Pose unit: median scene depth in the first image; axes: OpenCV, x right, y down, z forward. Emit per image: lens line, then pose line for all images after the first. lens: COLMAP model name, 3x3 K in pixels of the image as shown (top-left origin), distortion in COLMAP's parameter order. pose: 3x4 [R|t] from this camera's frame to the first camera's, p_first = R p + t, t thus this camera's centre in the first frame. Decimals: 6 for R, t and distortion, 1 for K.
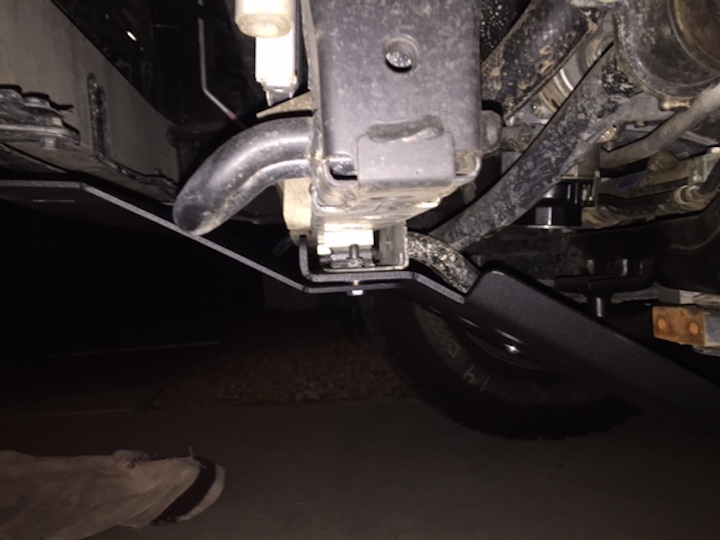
lens RADIAL K [[619.5, 0, 360.0], [0, 619.5, 270.0], [0, 0, 1]] dist [0.072785, -0.106912]
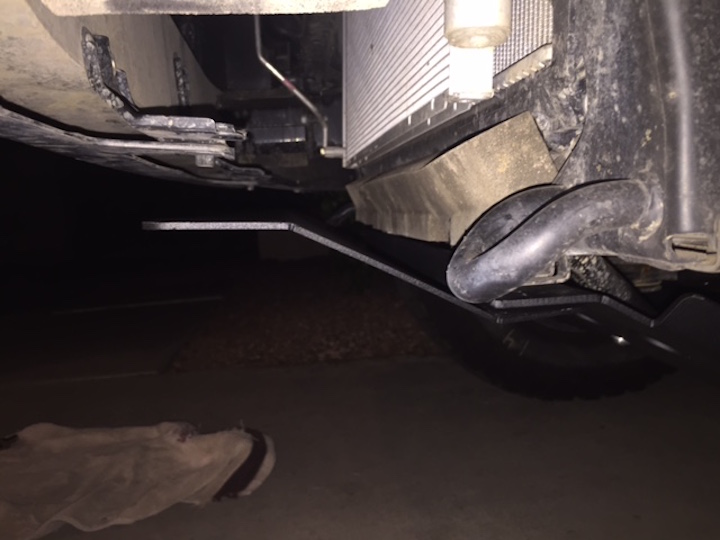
lens RADIAL K [[619.5, 0, 360.0], [0, 619.5, 270.0], [0, 0, 1]] dist [0.072785, -0.106912]
pose [[0.999439, -0.015972, 0.029434, -0.110159], [0.013204, 0.995676, 0.091951, -0.045534], [-0.030775, -0.091511, 0.995328, 0.027063]]
